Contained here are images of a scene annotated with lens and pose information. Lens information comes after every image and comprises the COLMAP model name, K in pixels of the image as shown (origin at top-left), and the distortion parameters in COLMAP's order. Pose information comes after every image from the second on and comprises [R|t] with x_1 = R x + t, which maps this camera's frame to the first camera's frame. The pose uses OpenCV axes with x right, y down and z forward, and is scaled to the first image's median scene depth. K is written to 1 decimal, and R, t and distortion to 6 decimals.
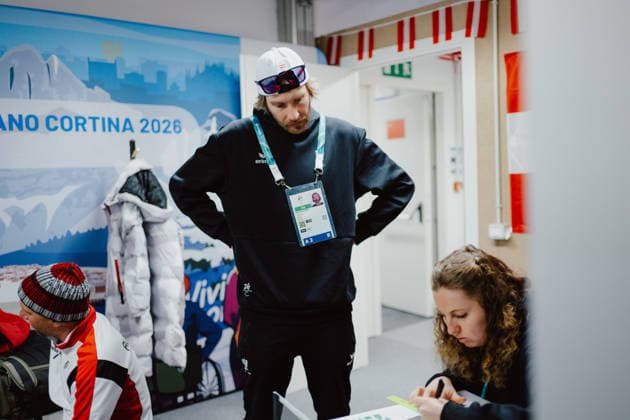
lens RADIAL K [[632.4, 0, 329.7], [0, 632.4, 228.6], [0, 0, 1]] dist [-0.001159, 0.000000]
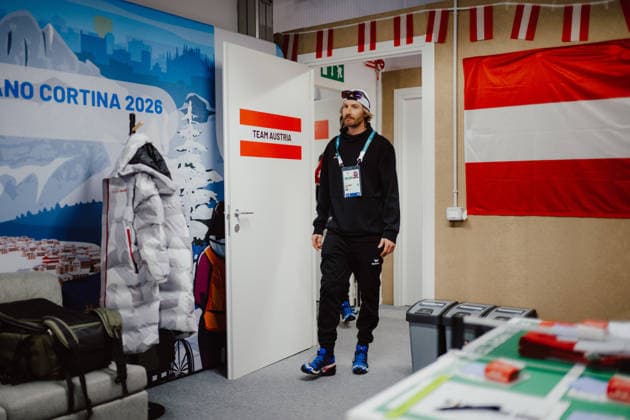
lens RADIAL K [[632.4, 0, 322.8], [0, 632.4, 230.2], [0, 0, 1]] dist [-0.001159, 0.000000]
pose [[0.972272, 0.011088, 0.233588, -0.225590], [-0.004966, 0.999629, -0.026783, 0.064538], [-0.233798, 0.024880, 0.971967, -0.045514]]
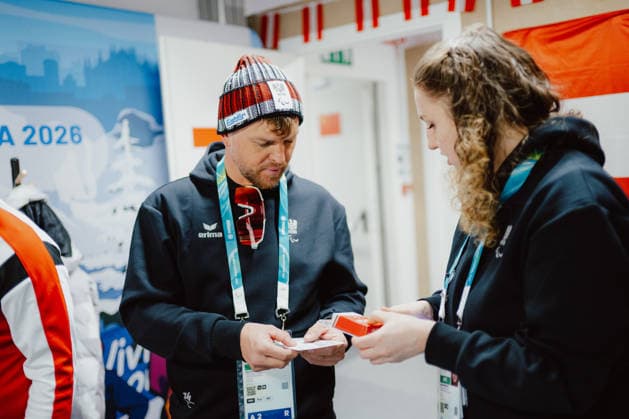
lens RADIAL K [[648.5, 0, 318.0], [0, 648.5, 208.1], [0, 0, 1]] dist [-0.000860, 0.000000]
pose [[0.987490, -0.049884, 0.149584, -0.082478], [0.053087, 0.998437, -0.017495, -0.049344], [-0.148477, 0.025217, 0.988594, 0.221737]]
